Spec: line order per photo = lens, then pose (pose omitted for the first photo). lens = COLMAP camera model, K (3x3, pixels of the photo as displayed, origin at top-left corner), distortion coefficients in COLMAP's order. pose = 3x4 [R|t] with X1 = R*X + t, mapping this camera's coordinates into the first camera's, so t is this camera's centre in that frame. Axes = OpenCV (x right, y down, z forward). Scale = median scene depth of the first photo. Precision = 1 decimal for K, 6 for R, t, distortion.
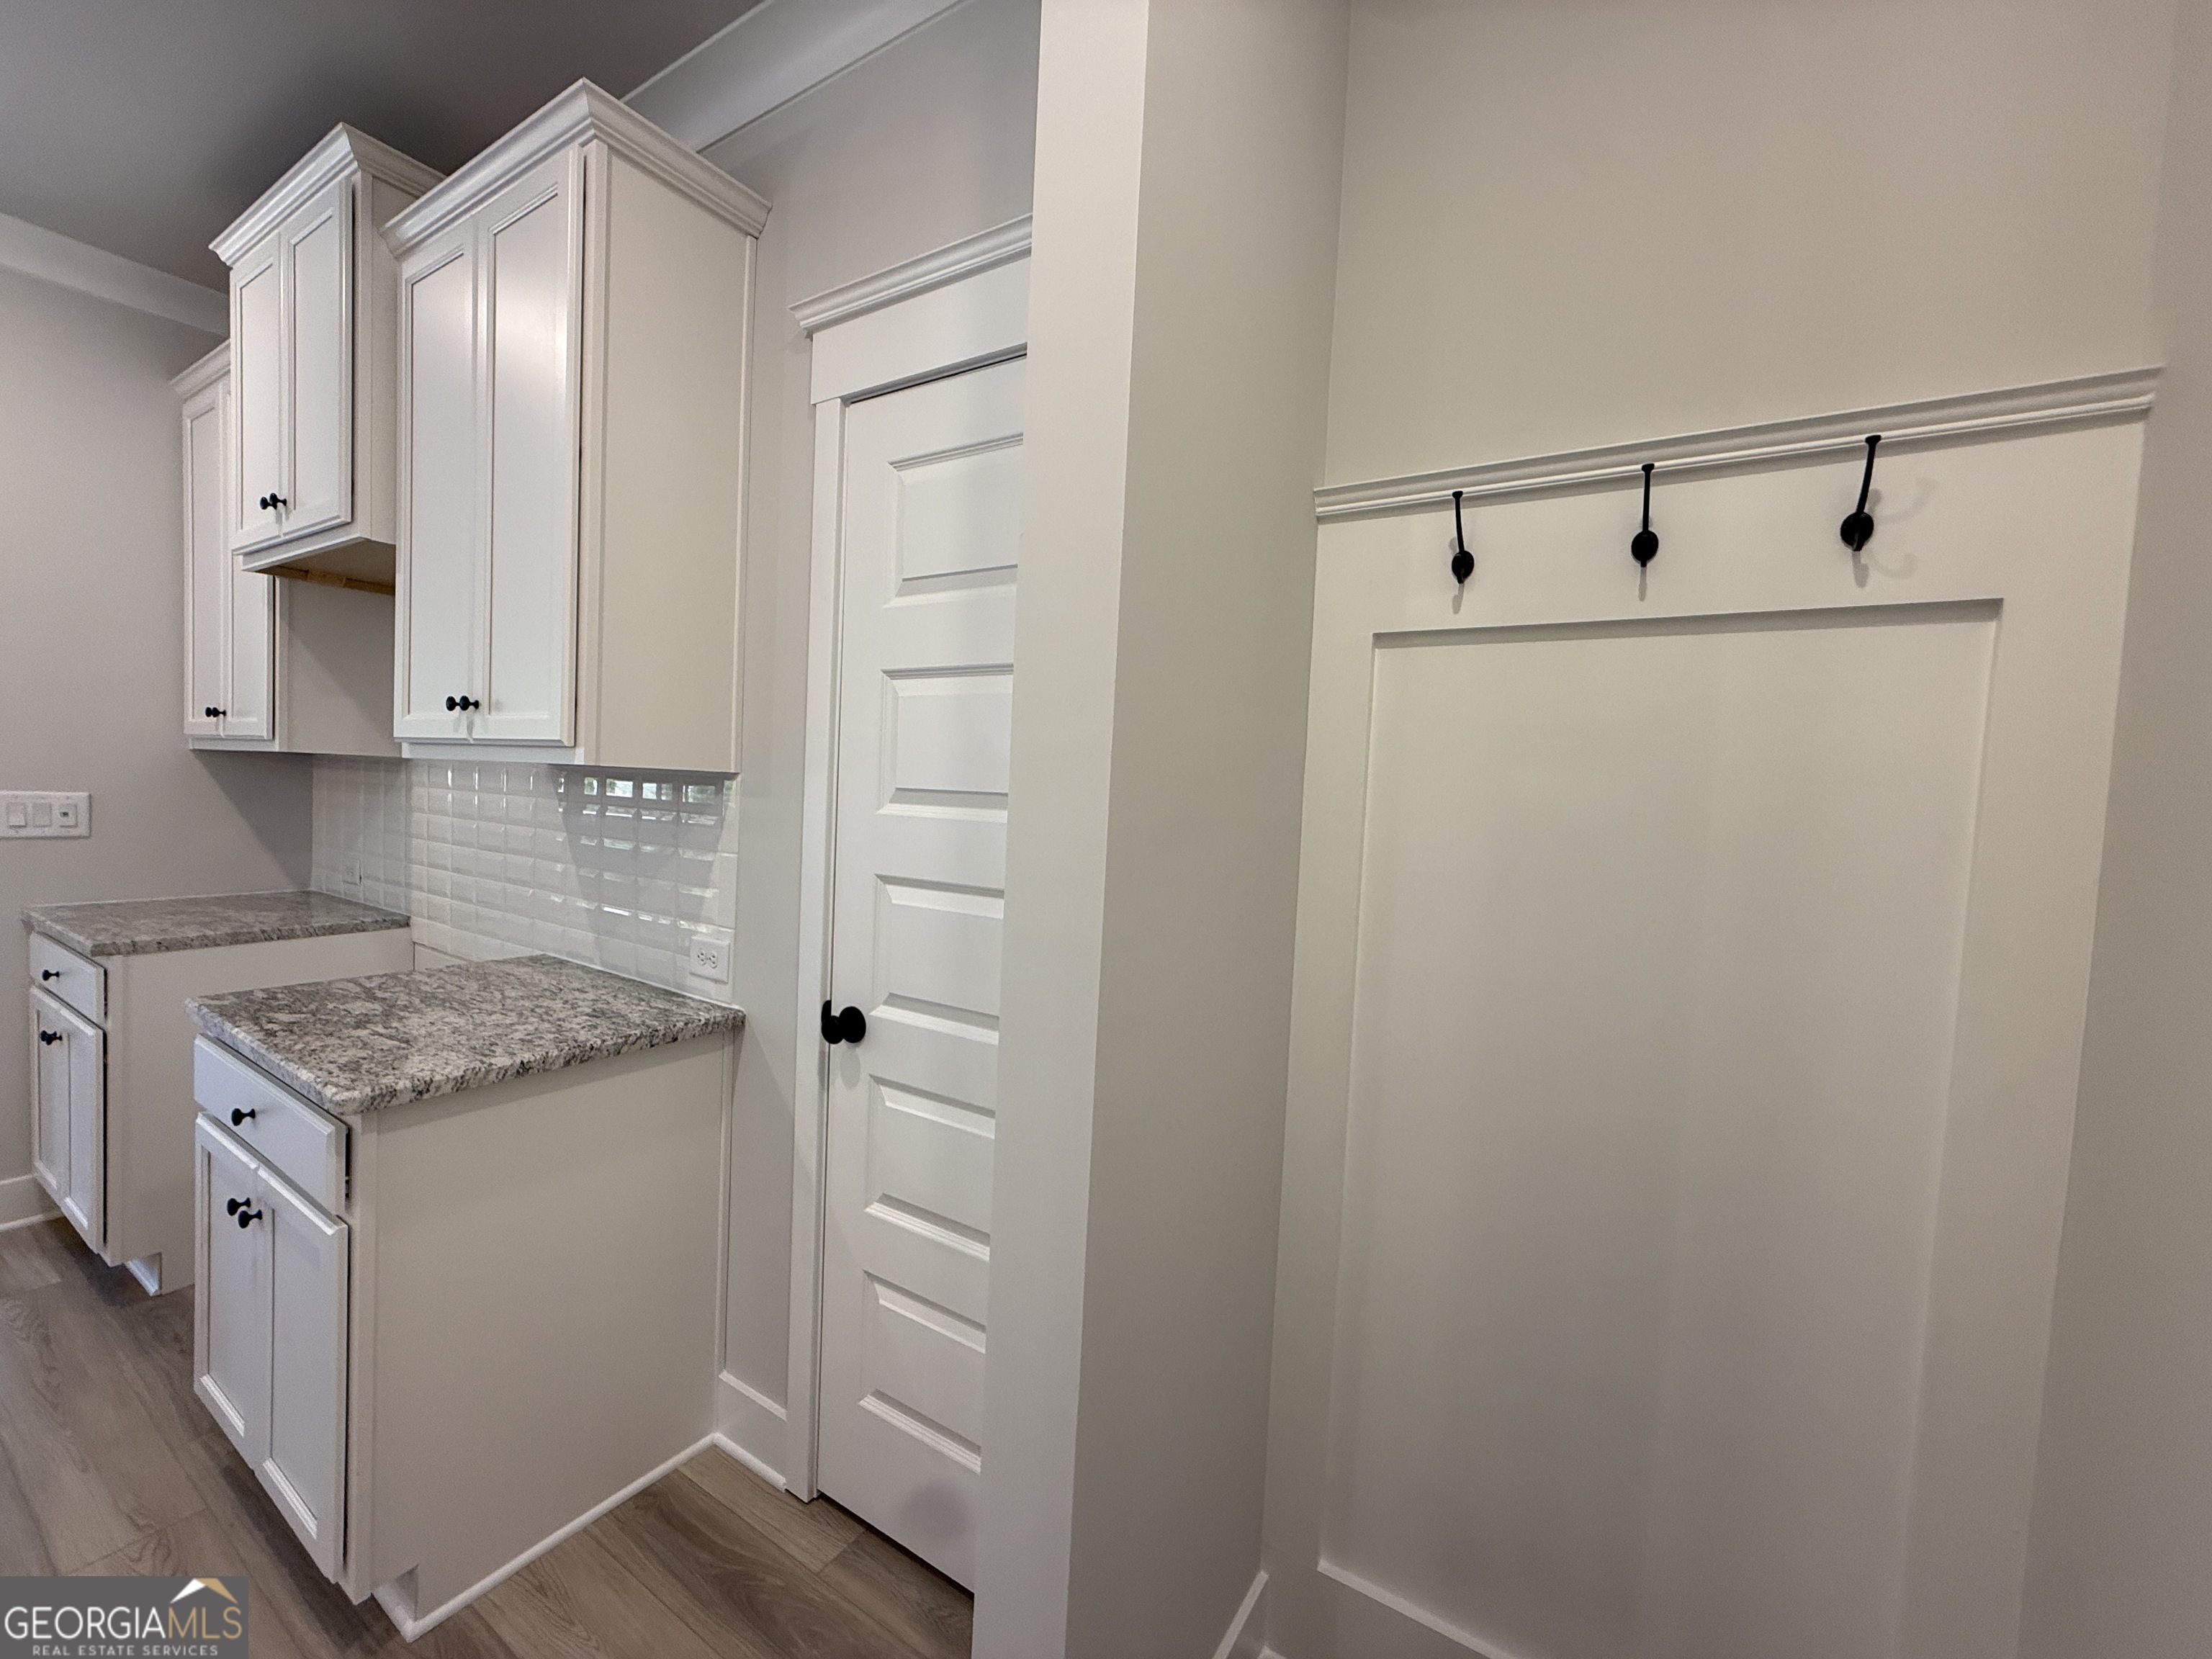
lens RADIAL K [[880.9, 0, 1108.4], [0, 880.9, 833.8], [0, 0, 1]] dist [-0.000883, 0.000570]
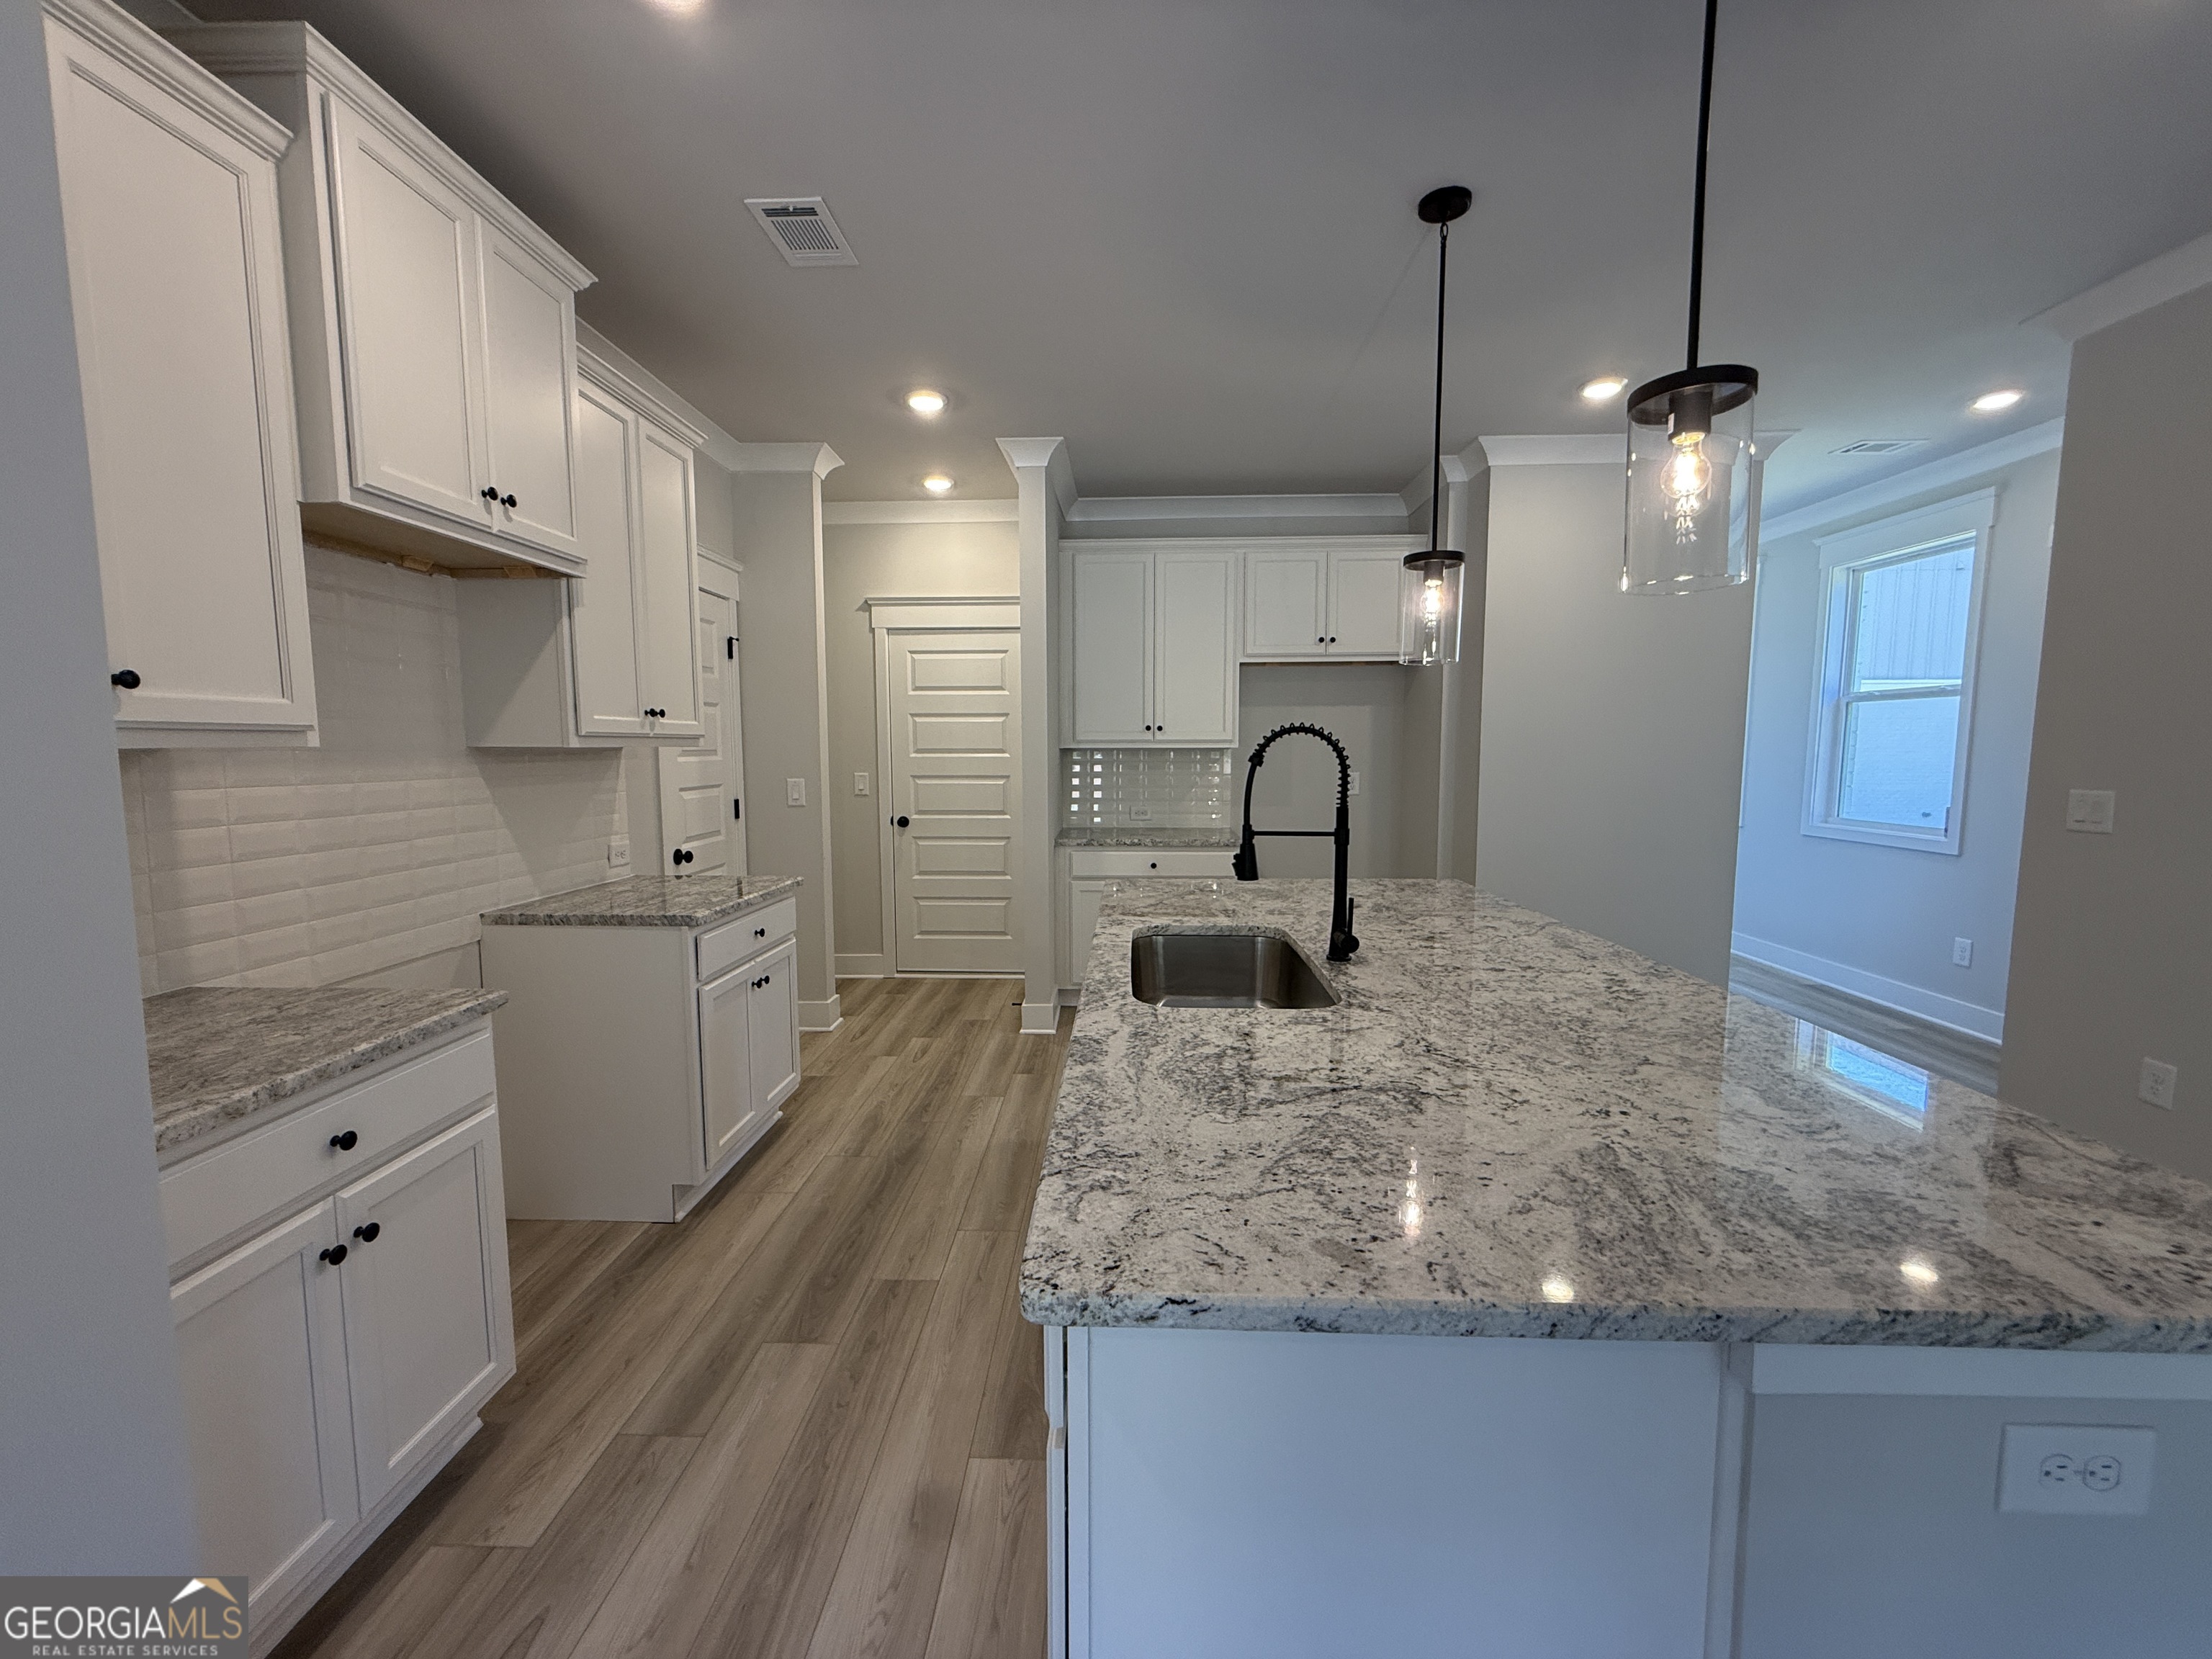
lens RADIAL K [[880.9, 0, 1100.9], [0, 880.9, 830.8], [0, 0, 1]] dist [-0.000883, 0.000570]
pose [[-0.500776, -0.128404, 0.856000, -2.425876], [0.020022, 0.986953, 0.159761, -0.165205], [-0.865345, 0.097143, -0.491671, 1.030425]]
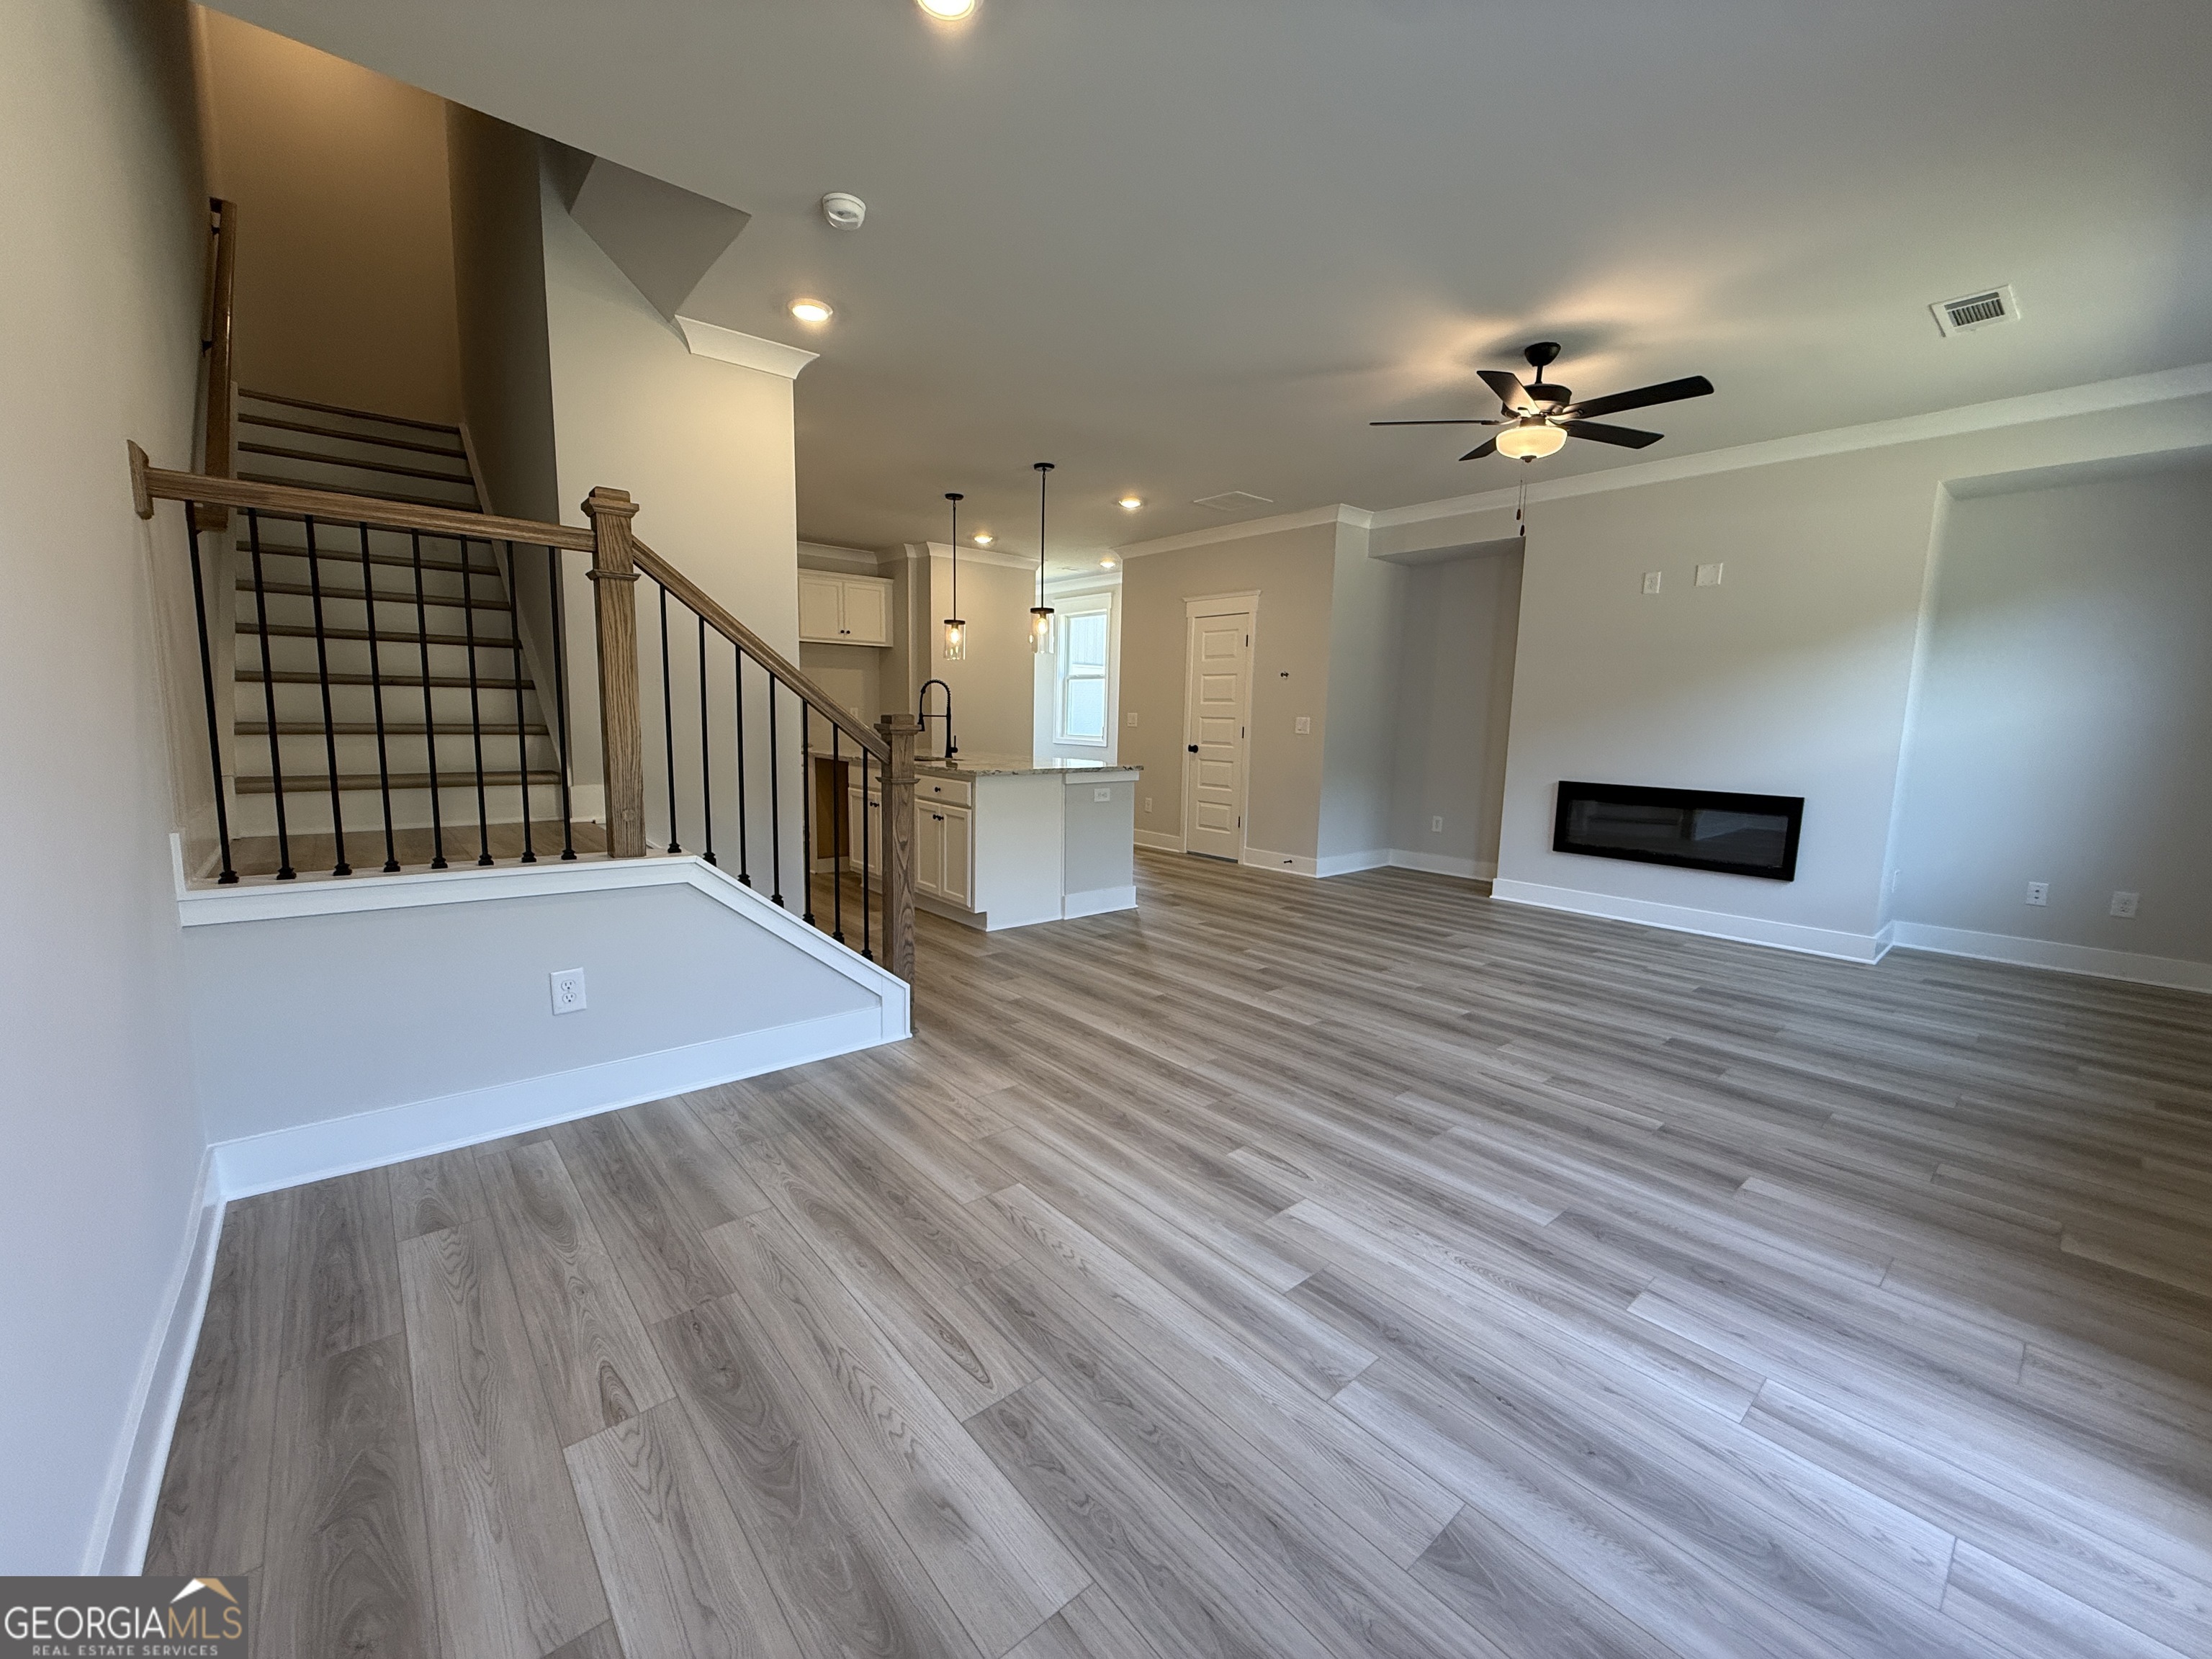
lens RADIAL K [[880.9, 0, 1103.5], [0, 880.9, 828.1], [0, 0, 1]] dist [-0.000883, 0.000570]
pose [[-0.952506, -0.106781, 0.285185, -3.201063], [-0.052845, 0.980257, 0.190534, -0.234681], [-0.299900, 0.166414, -0.939344, 3.249773]]
